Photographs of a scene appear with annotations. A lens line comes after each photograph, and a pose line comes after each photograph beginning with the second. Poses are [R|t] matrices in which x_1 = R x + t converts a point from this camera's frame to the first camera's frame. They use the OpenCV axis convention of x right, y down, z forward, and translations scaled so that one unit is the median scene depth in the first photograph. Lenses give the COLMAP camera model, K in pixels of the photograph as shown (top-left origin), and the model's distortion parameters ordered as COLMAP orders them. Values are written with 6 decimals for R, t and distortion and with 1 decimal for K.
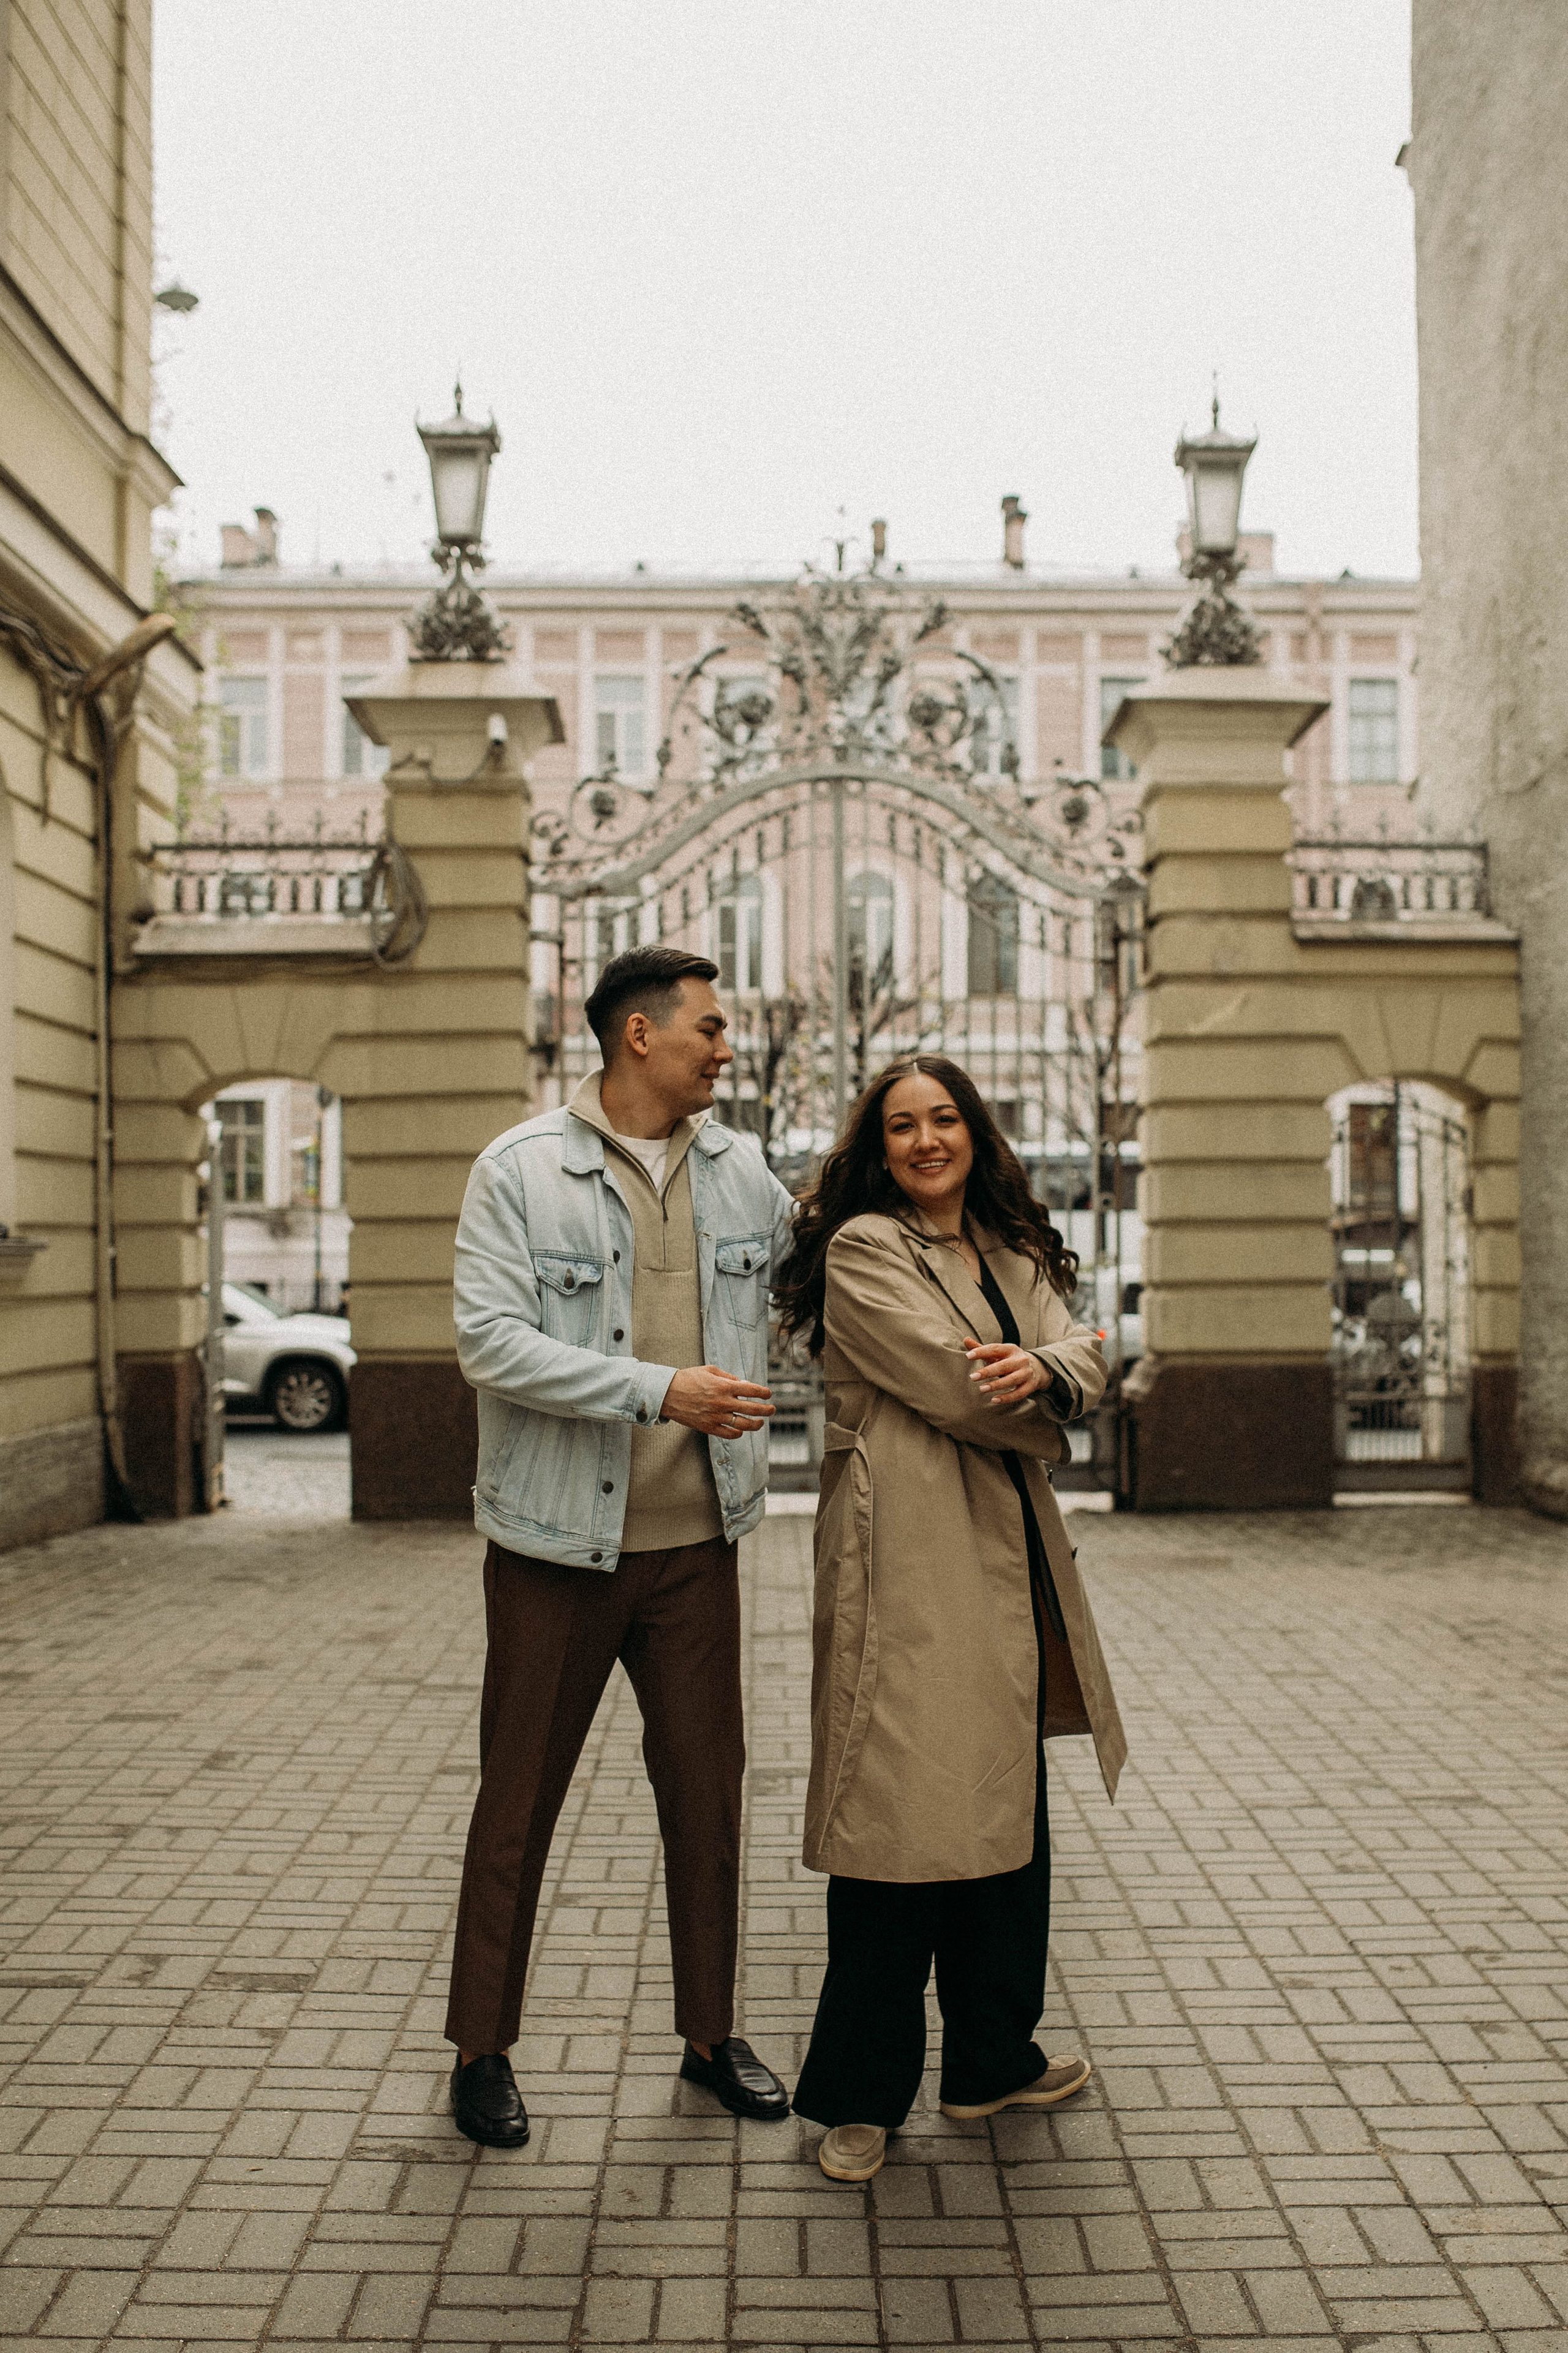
lens RADIAL K [[2473.2, 0, 807.3], [0, 2473.2, 1242.1], [0, 0, 1]] dist [-0.067630, 0.082433]
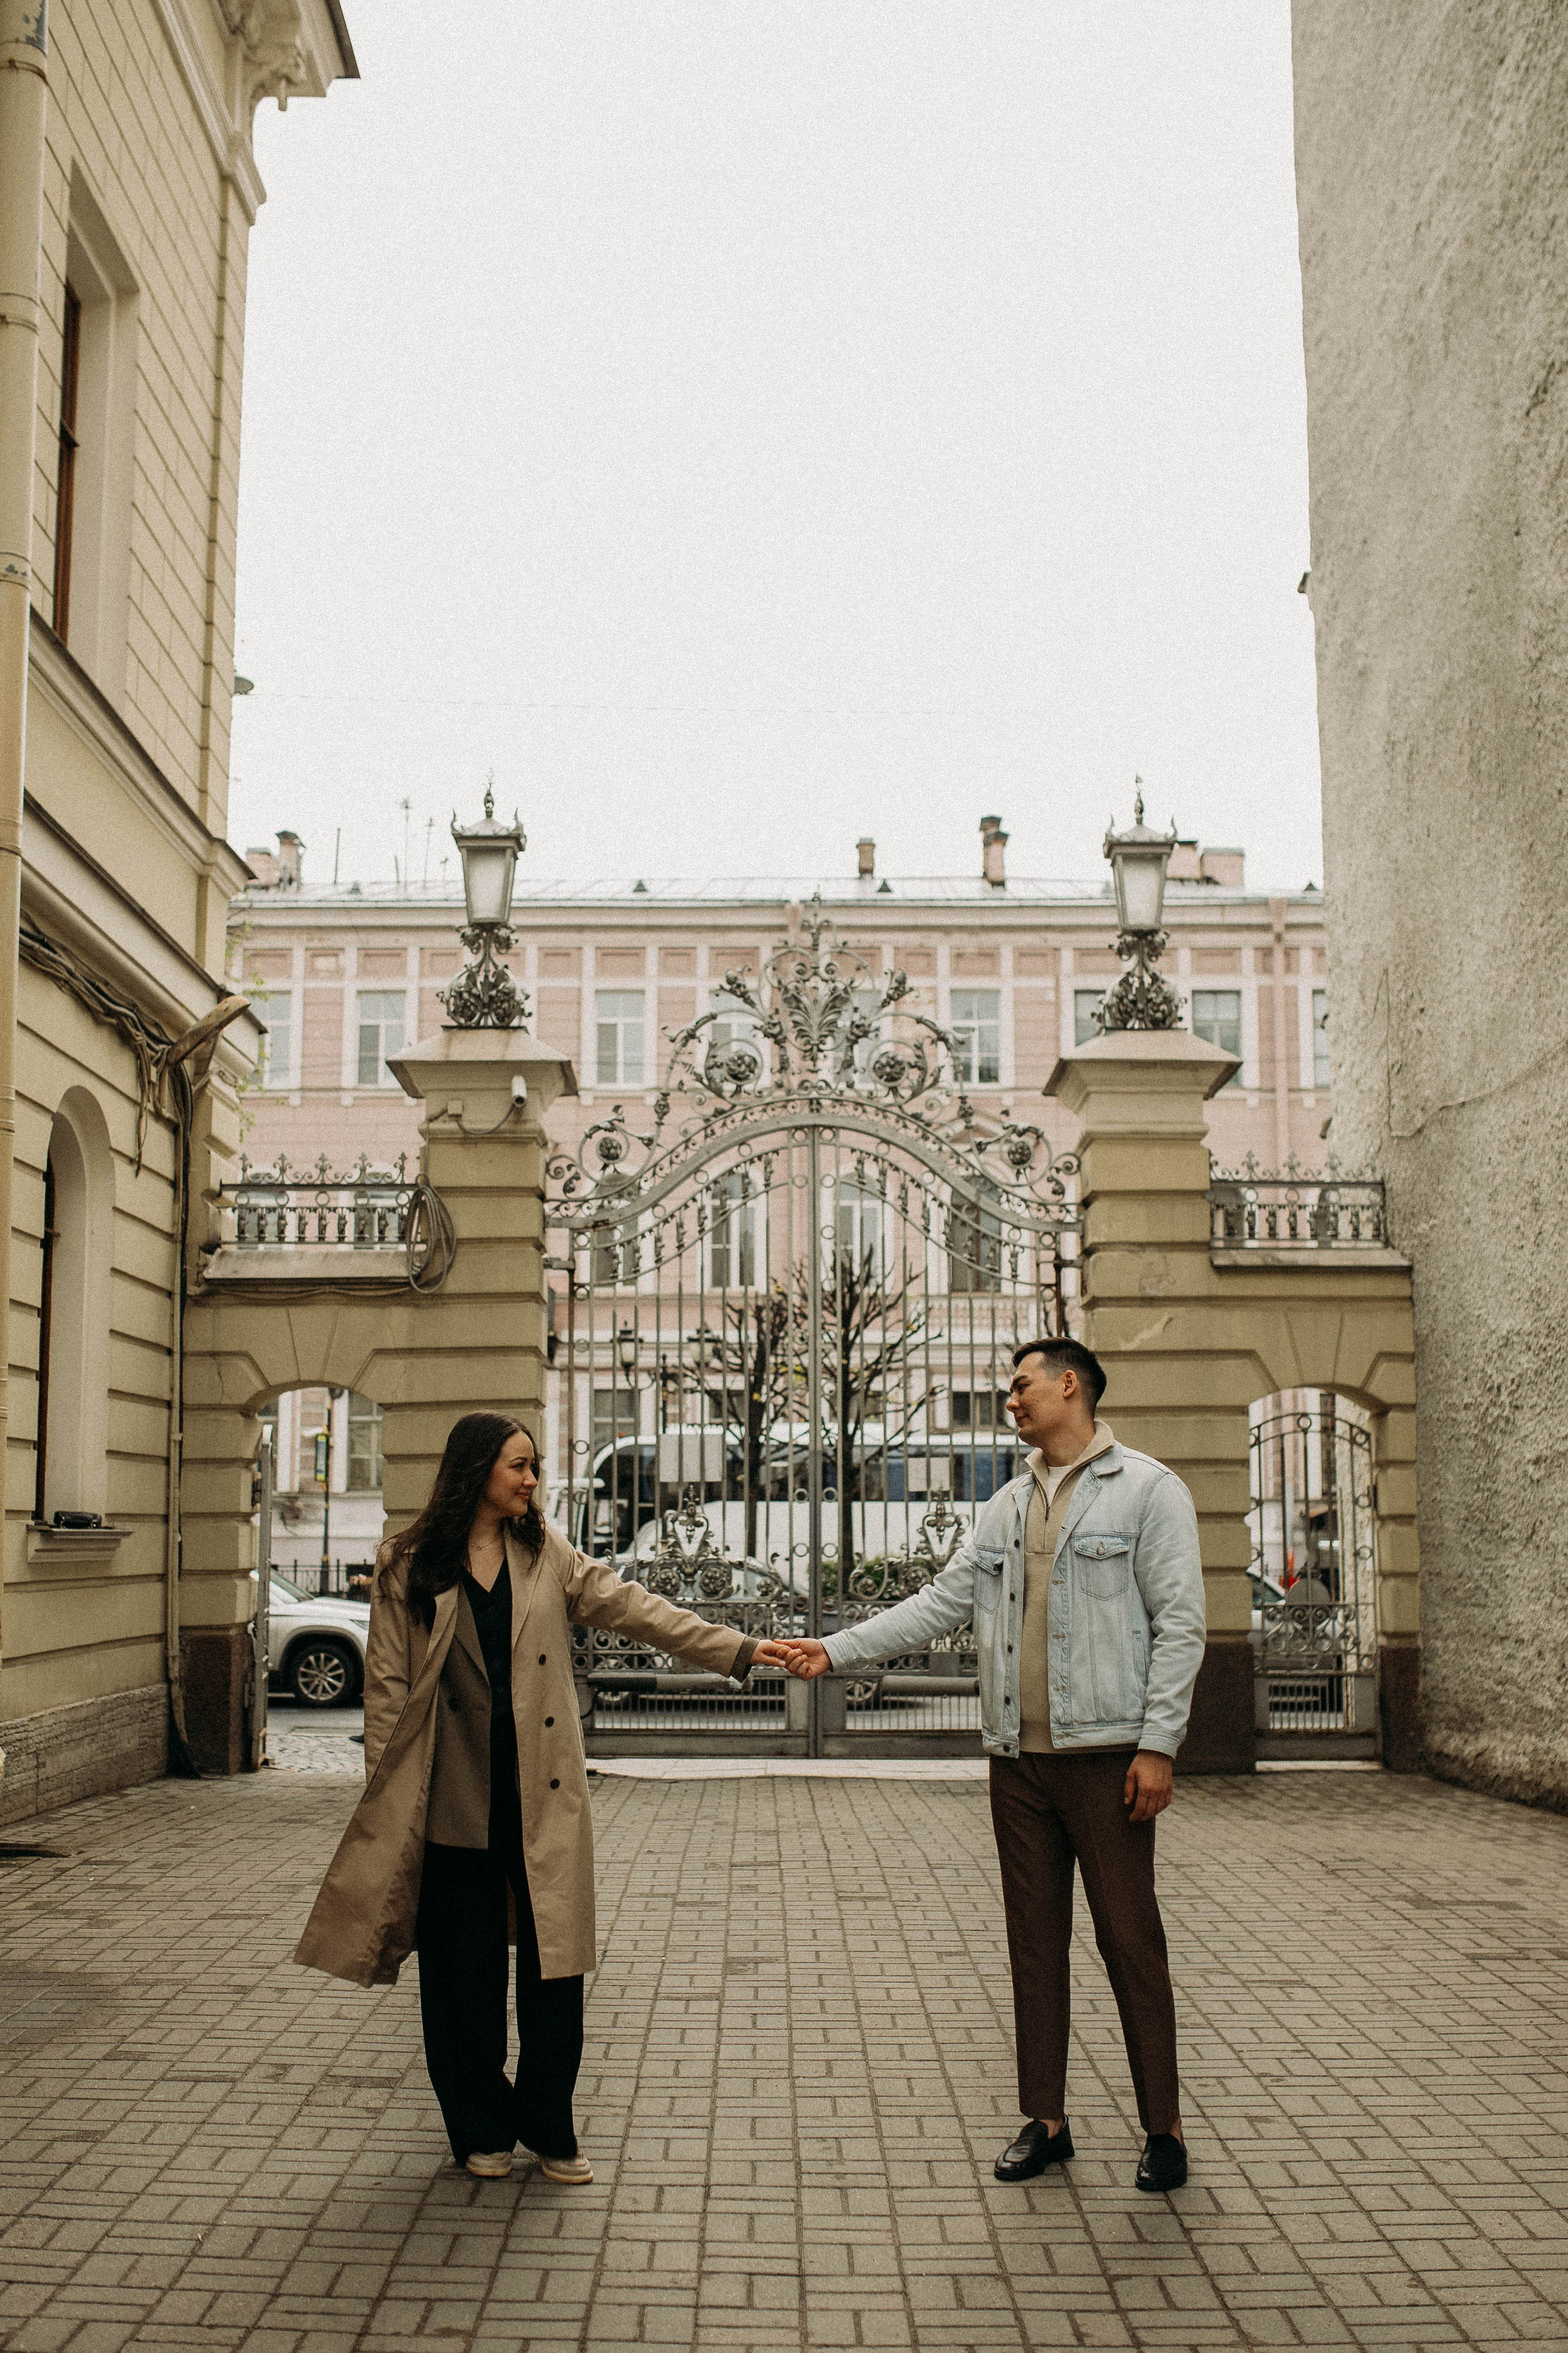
lens RADIAL K [[2479.2, 0, 734.0], [0, 2479.2, 1231.9], [0, 0, 1]] dist [-0.067047, 0.081866]
pose [[0.999621, 0.000910, -0.027525, 0.007670], [-0.004162, 0.992966, -0.118328, -0.002522], [0.027223, 0.118398, 0.992593, -0.146471]]
